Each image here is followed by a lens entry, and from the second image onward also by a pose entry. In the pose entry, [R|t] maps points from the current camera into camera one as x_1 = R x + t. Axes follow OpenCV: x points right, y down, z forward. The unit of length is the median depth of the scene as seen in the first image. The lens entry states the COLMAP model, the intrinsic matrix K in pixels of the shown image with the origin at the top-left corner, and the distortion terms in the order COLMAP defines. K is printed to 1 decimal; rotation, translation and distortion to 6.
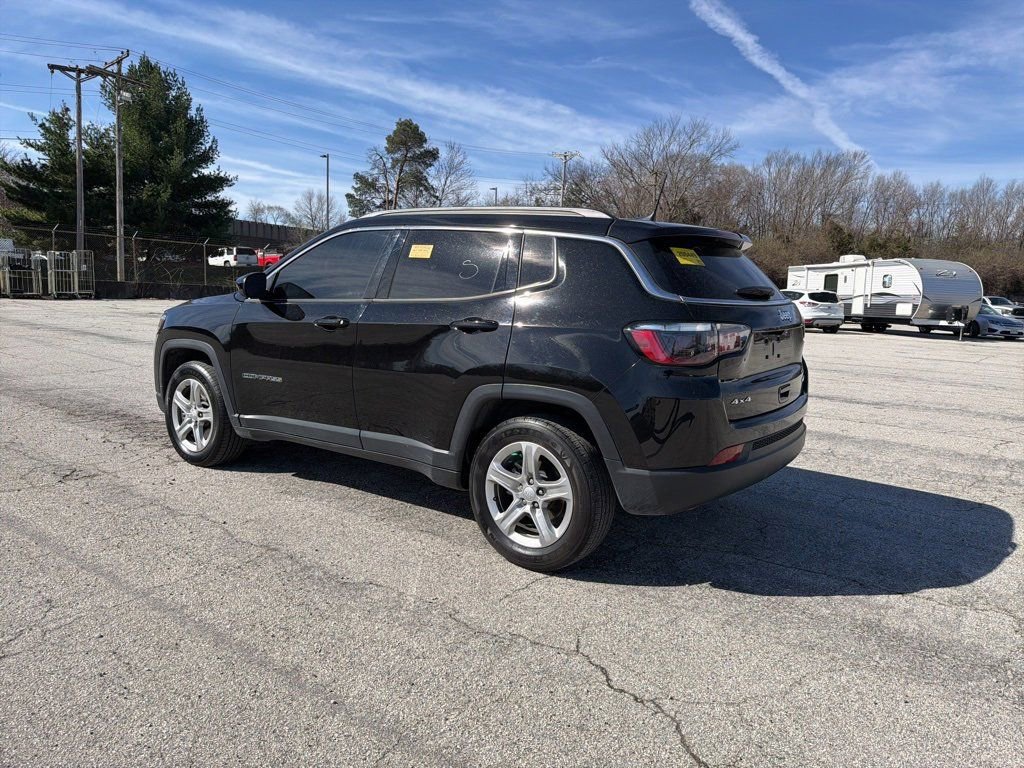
lens RADIAL K [[685.4, 0, 522.8], [0, 685.4, 436.7], [0, 0, 1]] dist [0.040100, -0.042501]
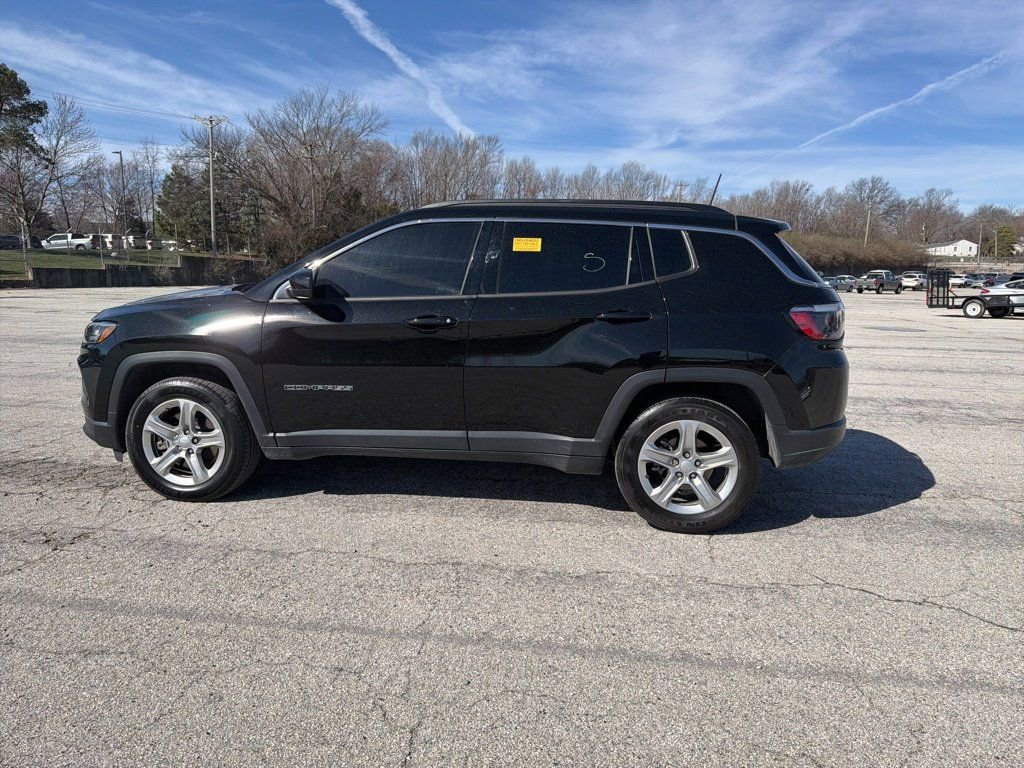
lens RADIAL K [[685.4, 0, 522.8], [0, 685.4, 436.7], [0, 0, 1]] dist [0.040100, -0.042501]
pose [[0.891057, -0.128305, 0.435380, -0.510344], [0.114417, 0.991733, 0.058091, -0.042876], [-0.439234, -0.001948, 0.898371, 0.088415]]
